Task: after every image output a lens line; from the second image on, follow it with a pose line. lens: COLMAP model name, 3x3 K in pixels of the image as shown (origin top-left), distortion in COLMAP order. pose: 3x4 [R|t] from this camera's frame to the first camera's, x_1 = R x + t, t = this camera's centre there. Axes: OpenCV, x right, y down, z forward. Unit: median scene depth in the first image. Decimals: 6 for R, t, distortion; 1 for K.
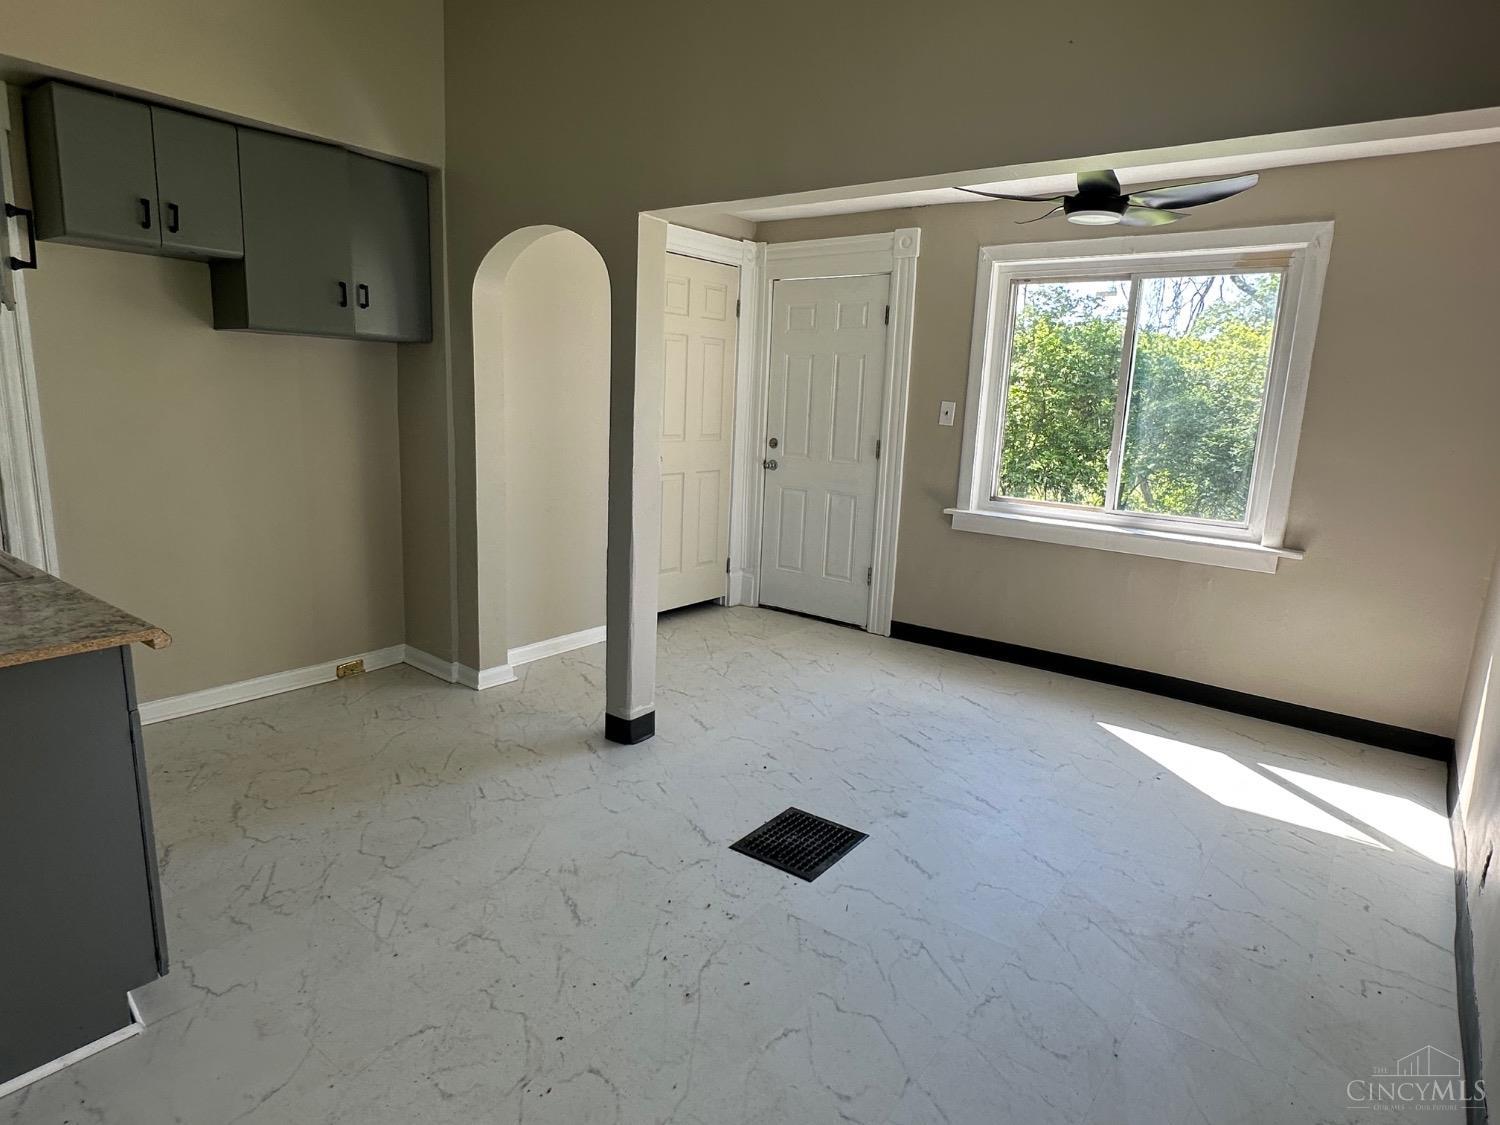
lens RADIAL K [[862.0, 0, 750.4], [0, 862.0, 561.2], [0, 0, 1]] dist [0.005100, 0.000376]
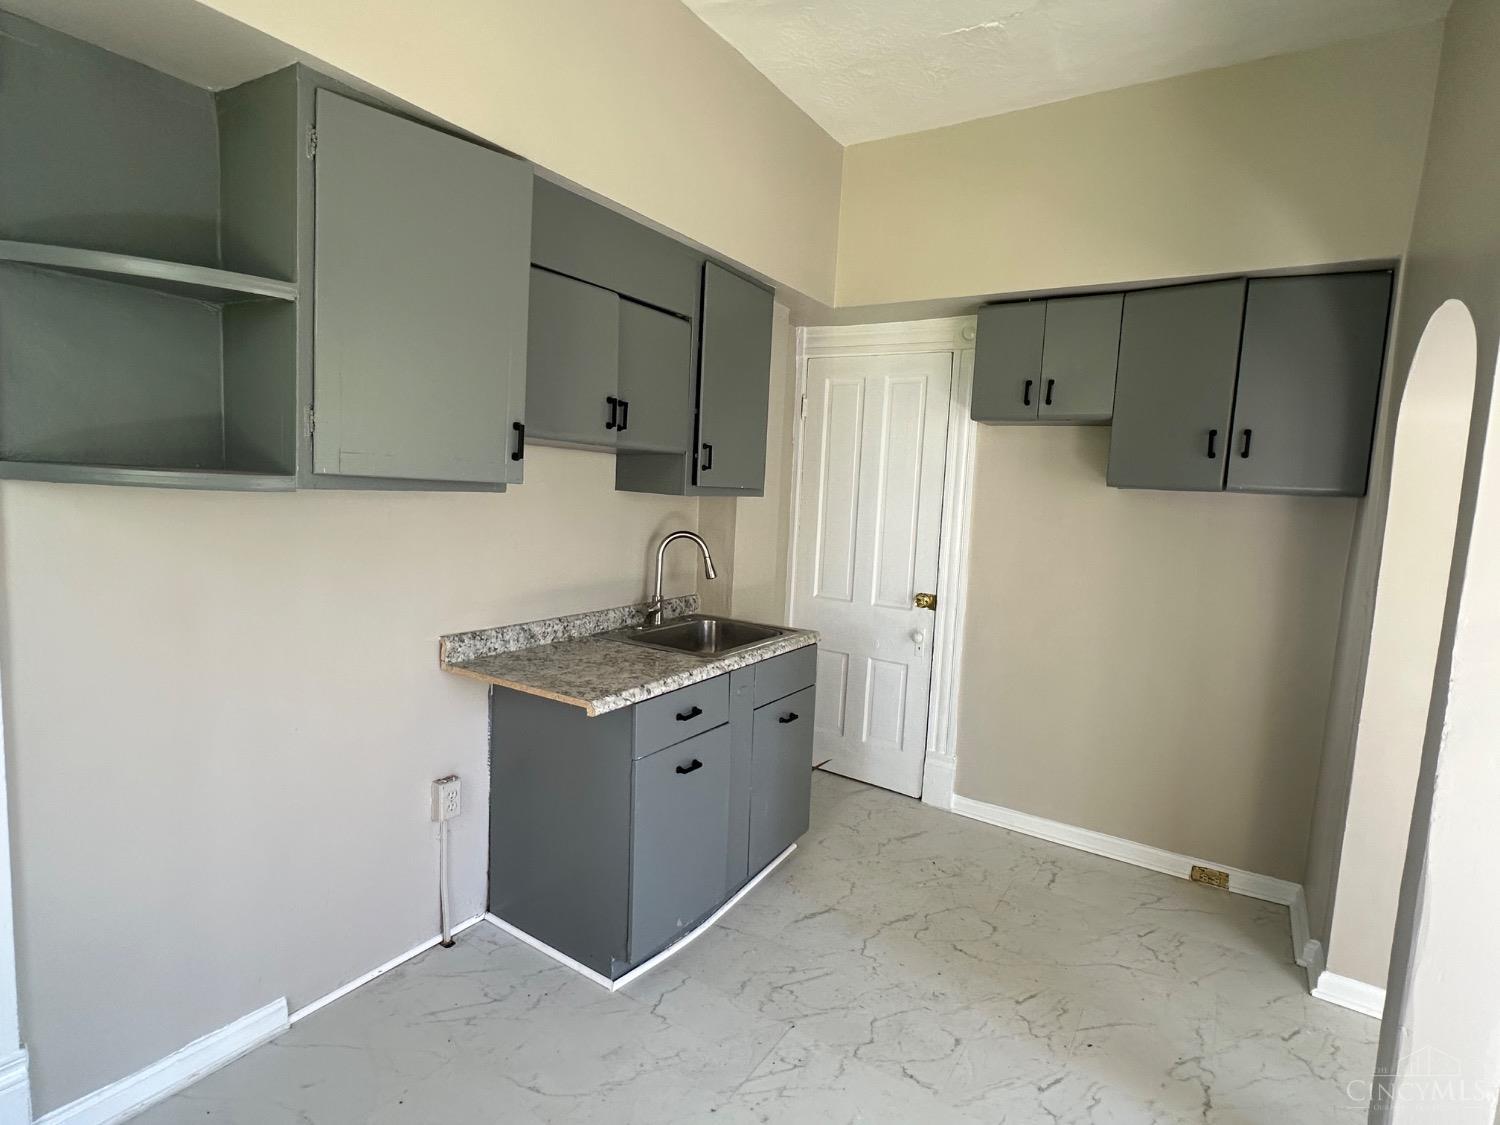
lens RADIAL K [[751.1, 0, 751.9], [0, 751.1, 563.5], [0, 0, 1]] dist [-0.002196, 0.000412]
pose [[0.083692, 0.069245, -0.994083, 0.233220], [-0.235969, 0.970587, 0.047742, -0.115065], [0.968150, 0.230577, 0.097570, 0.489055]]
